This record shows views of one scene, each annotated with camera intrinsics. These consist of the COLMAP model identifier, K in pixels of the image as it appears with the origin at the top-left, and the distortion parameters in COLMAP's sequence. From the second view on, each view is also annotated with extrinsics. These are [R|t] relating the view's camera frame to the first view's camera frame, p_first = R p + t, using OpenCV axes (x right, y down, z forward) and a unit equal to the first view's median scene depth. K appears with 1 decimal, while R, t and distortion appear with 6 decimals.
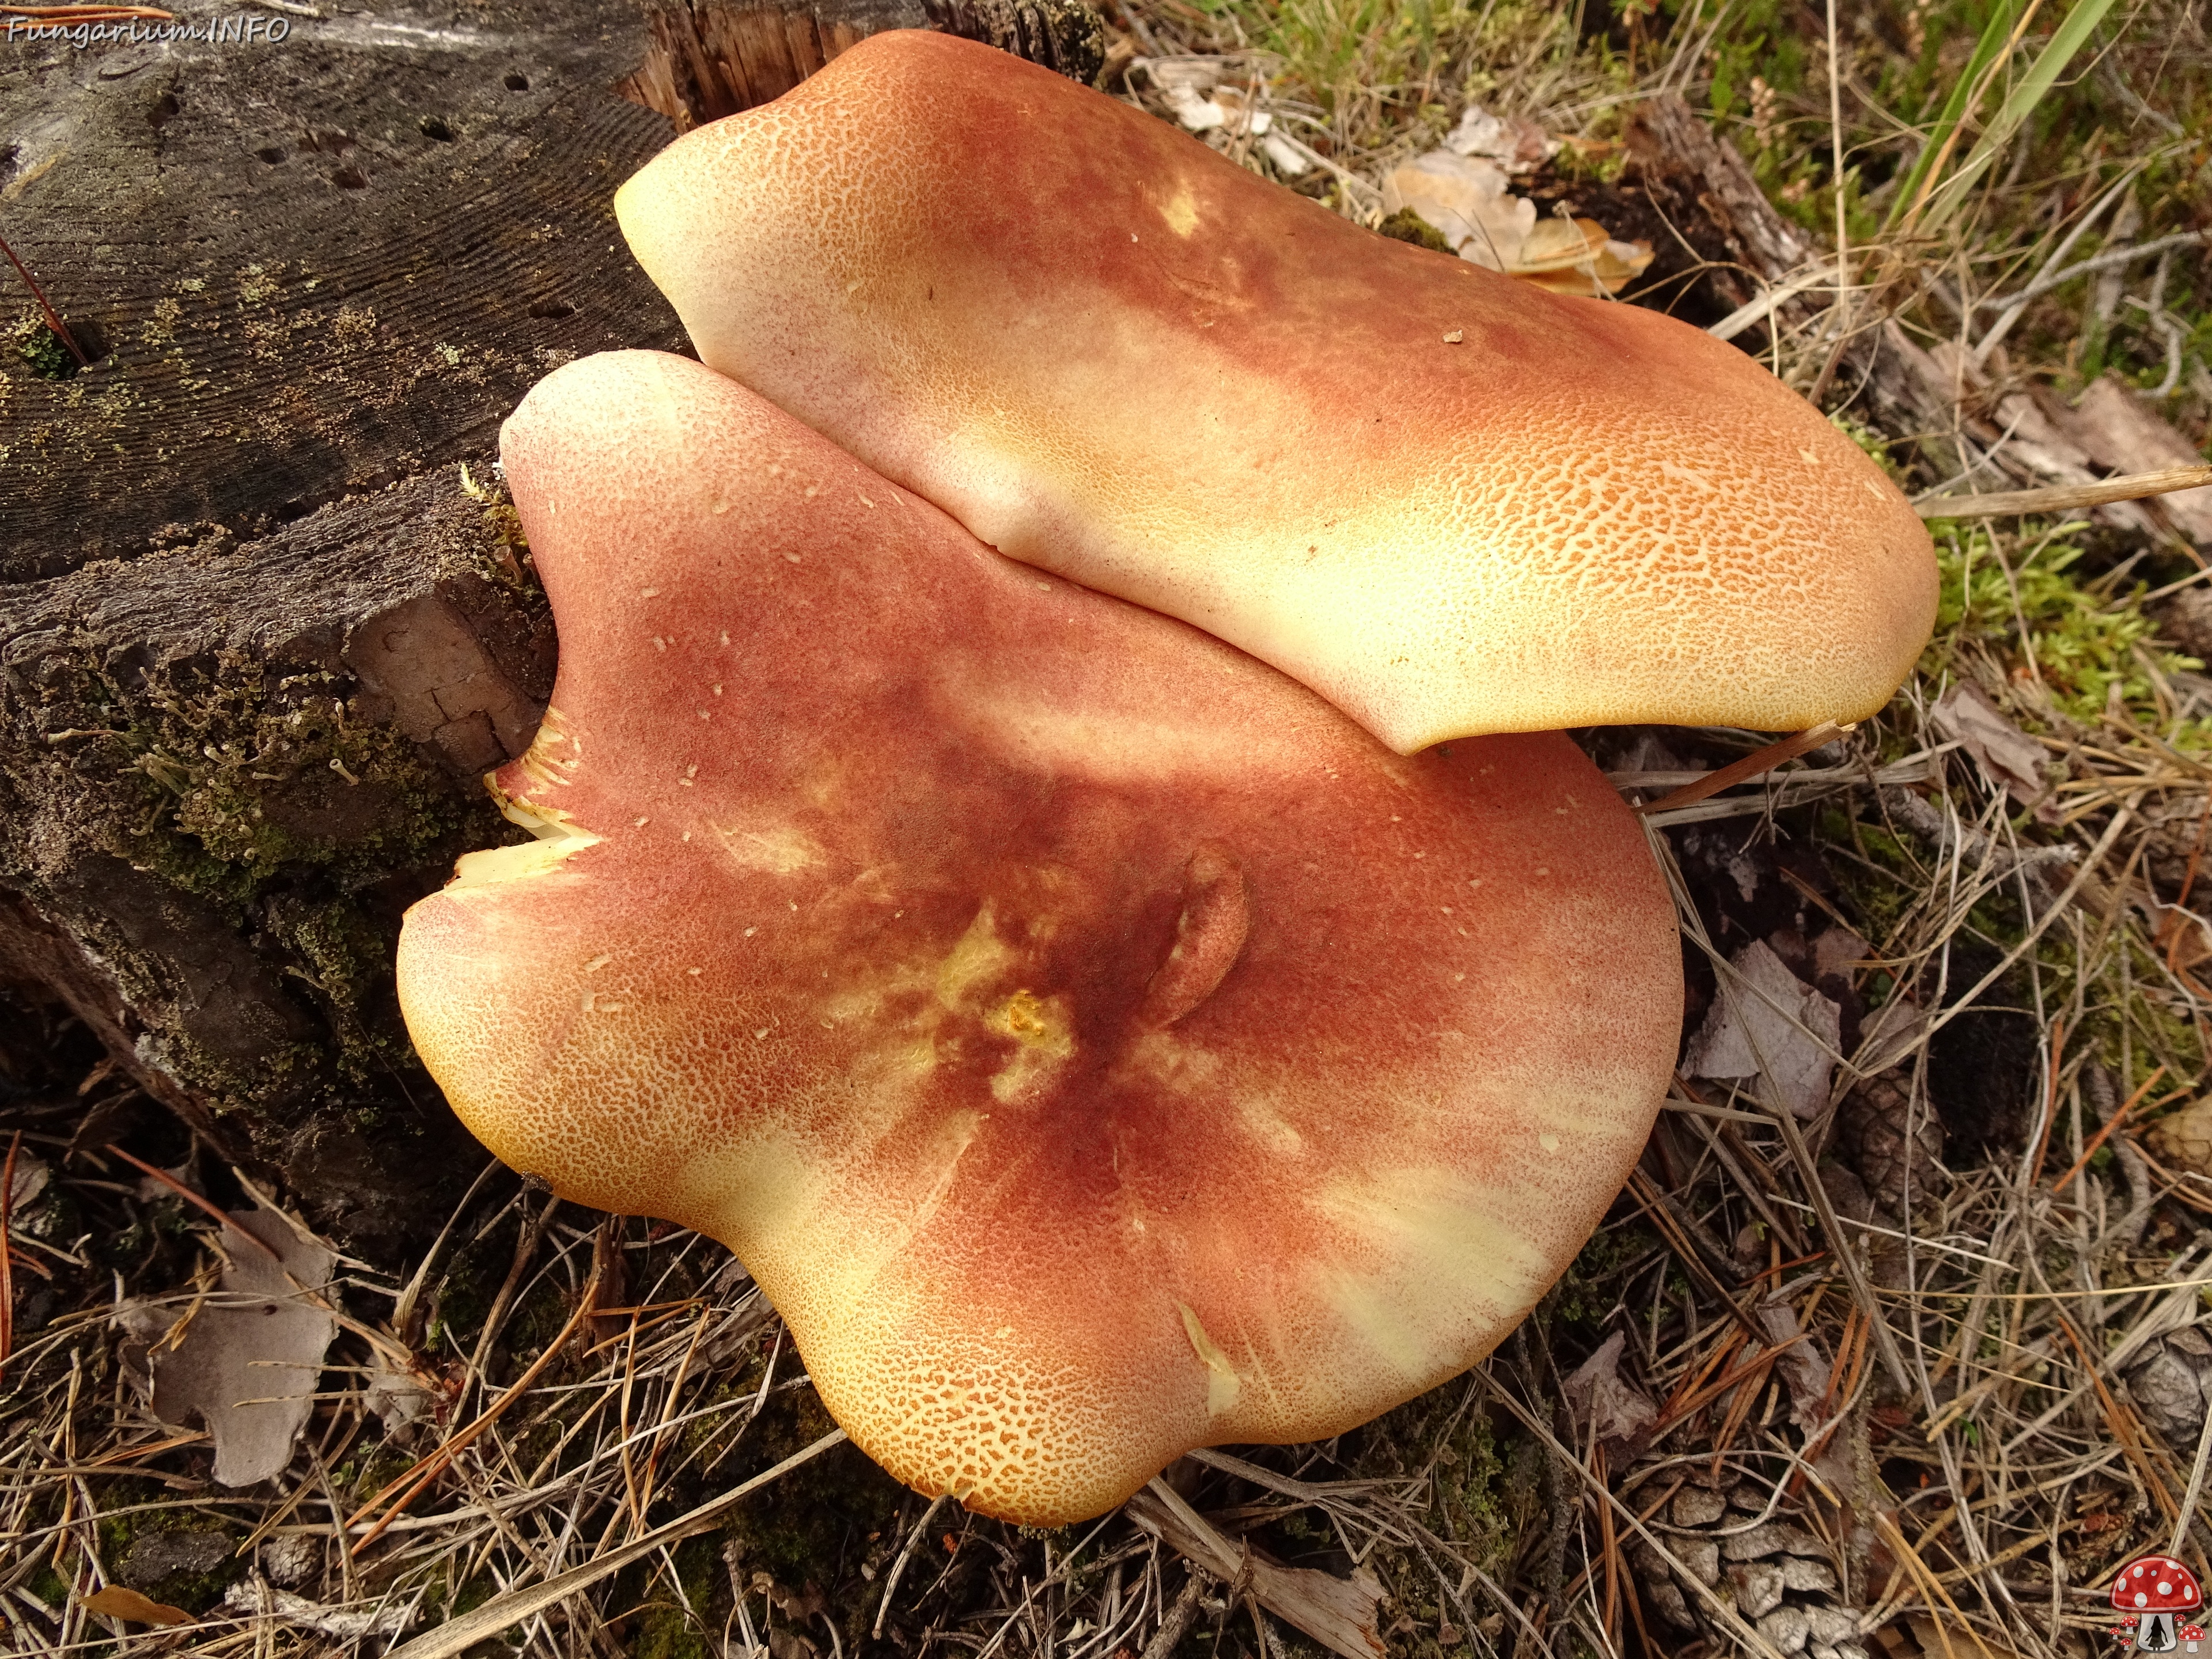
lens RADIAL K [[1557.6, 0, 1104.8], [0, 1557.6, 835.2], [0, 0, 1]] dist [0.016606, -0.016804]
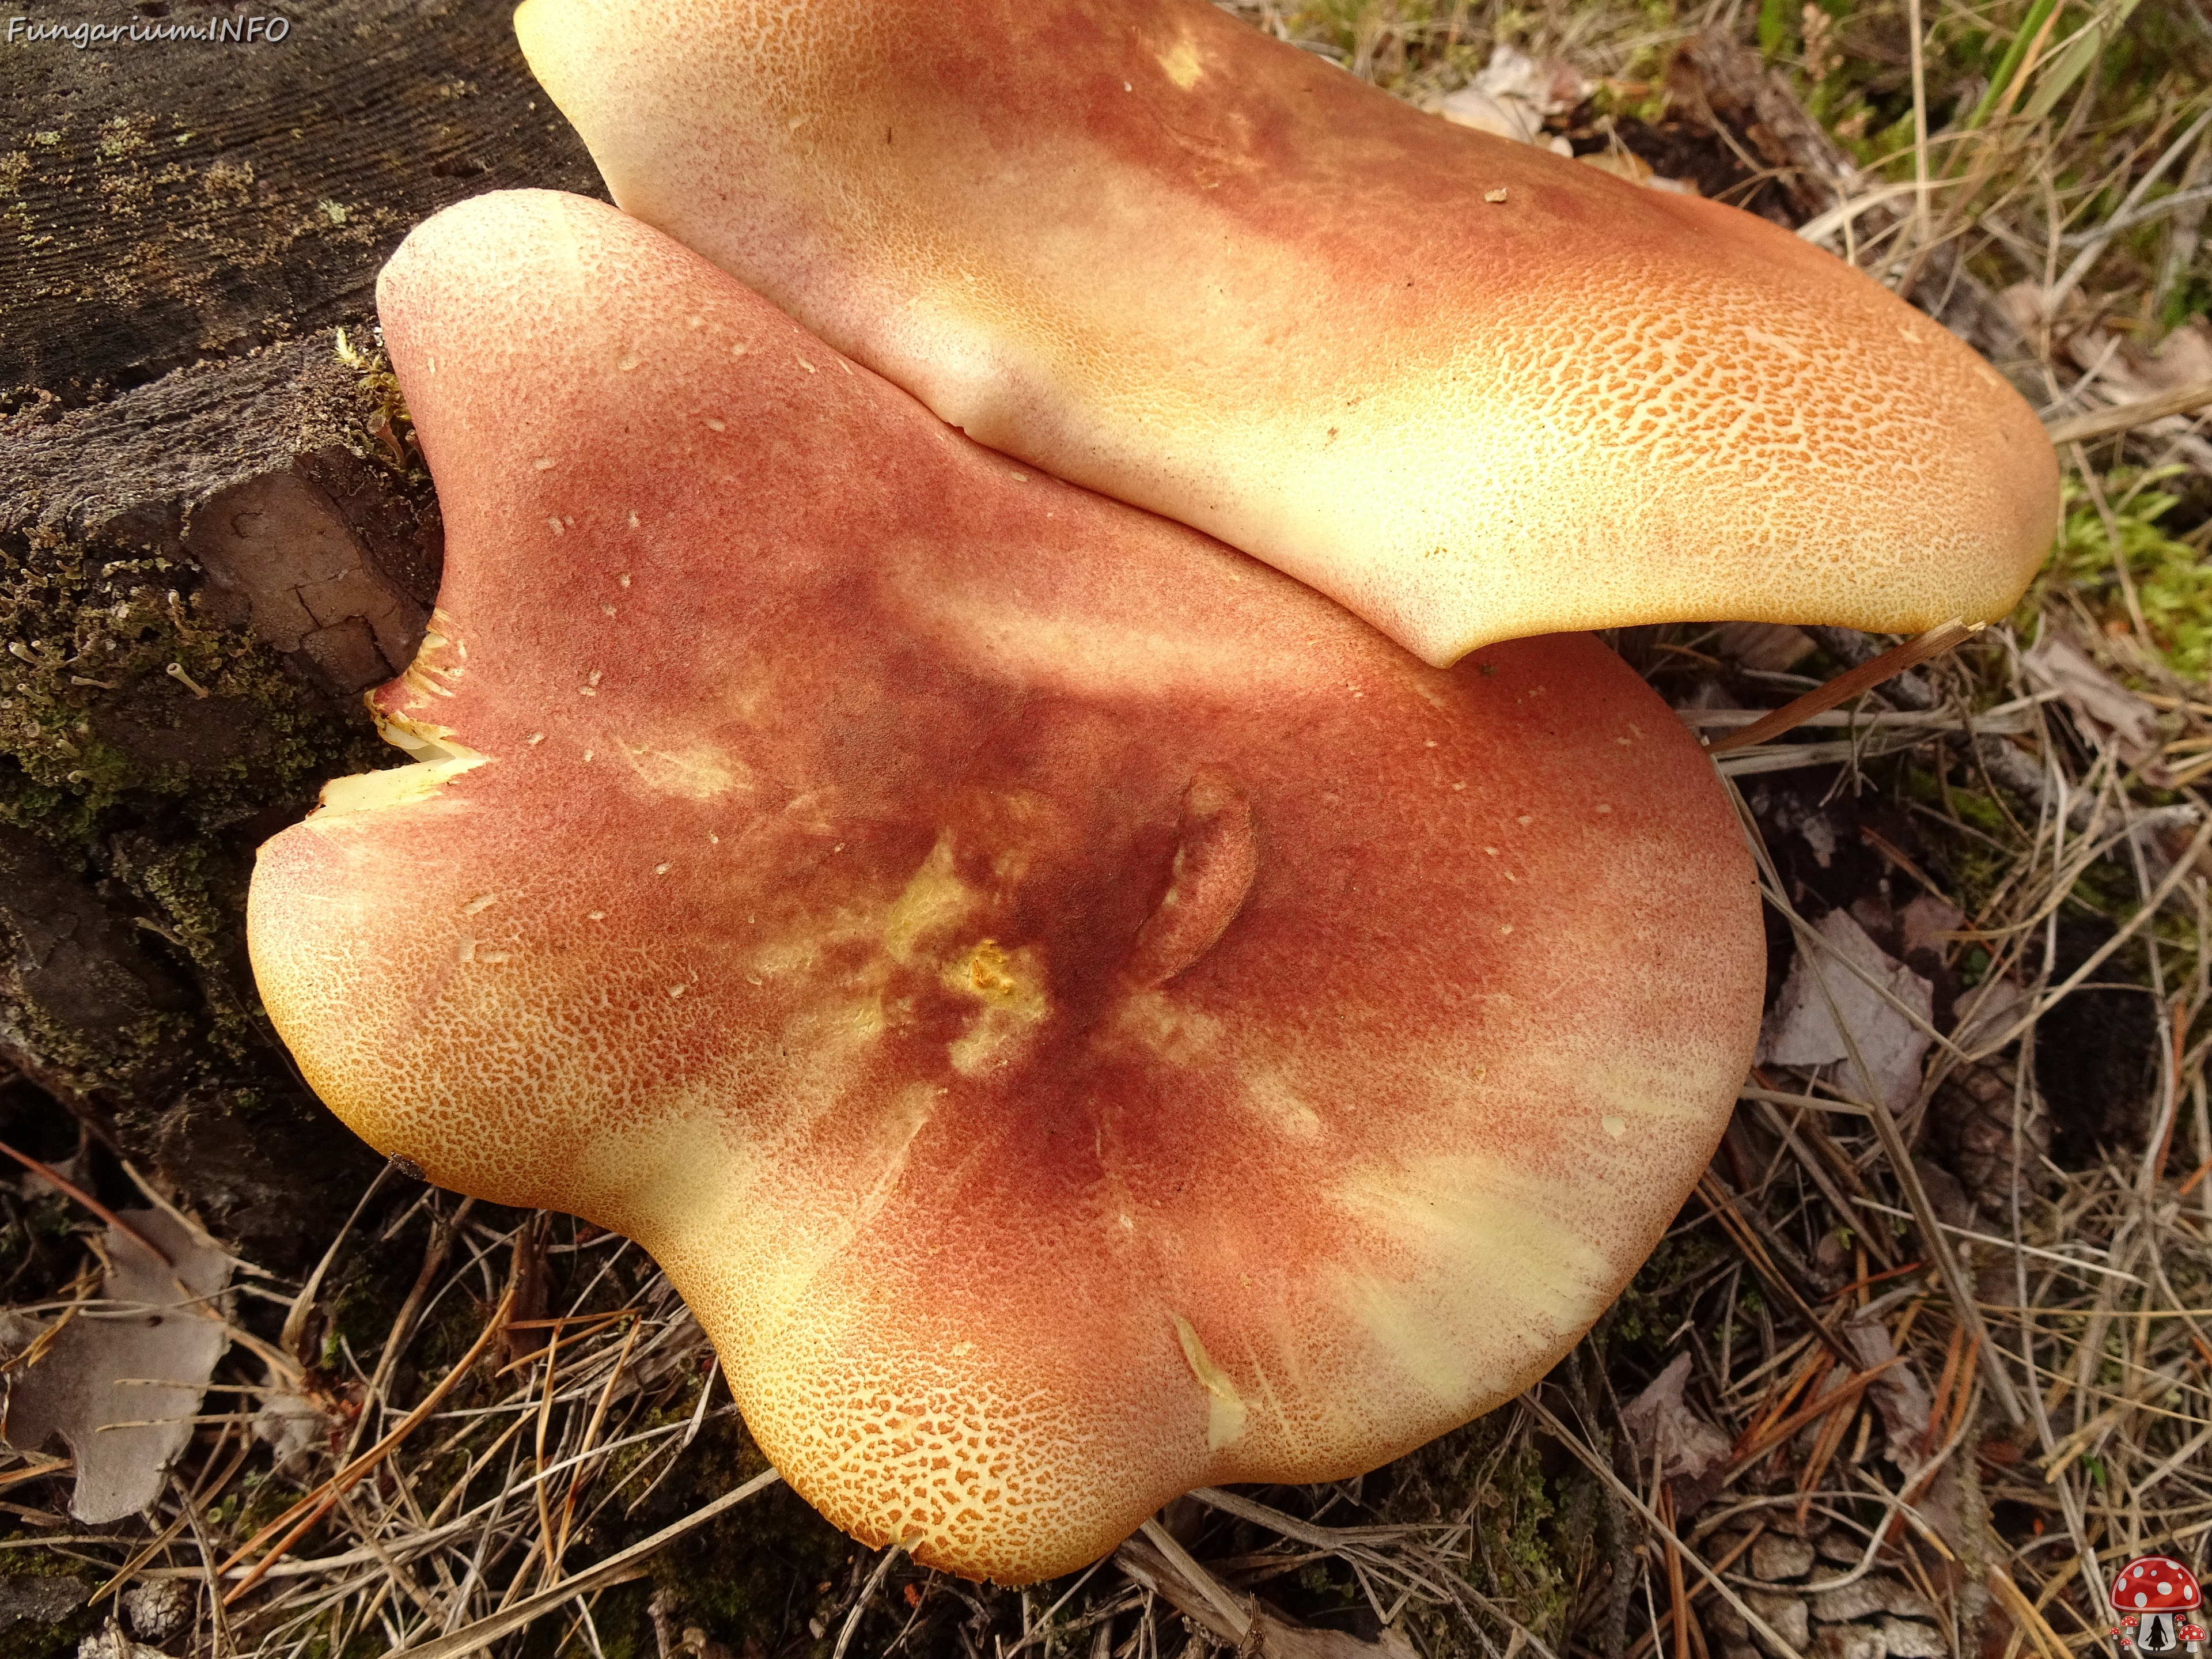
lens RADIAL K [[1557.6, 0, 1107.8], [0, 1557.6, 834.3], [0, 0, 1]] dist [0.016606, -0.016804]
pose [[0.999936, 0.001315, -0.011209, 0.018607], [-0.001464, 0.999910, -0.013352, 0.046428], [0.011190, 0.013368, 0.999848, 0.138583]]
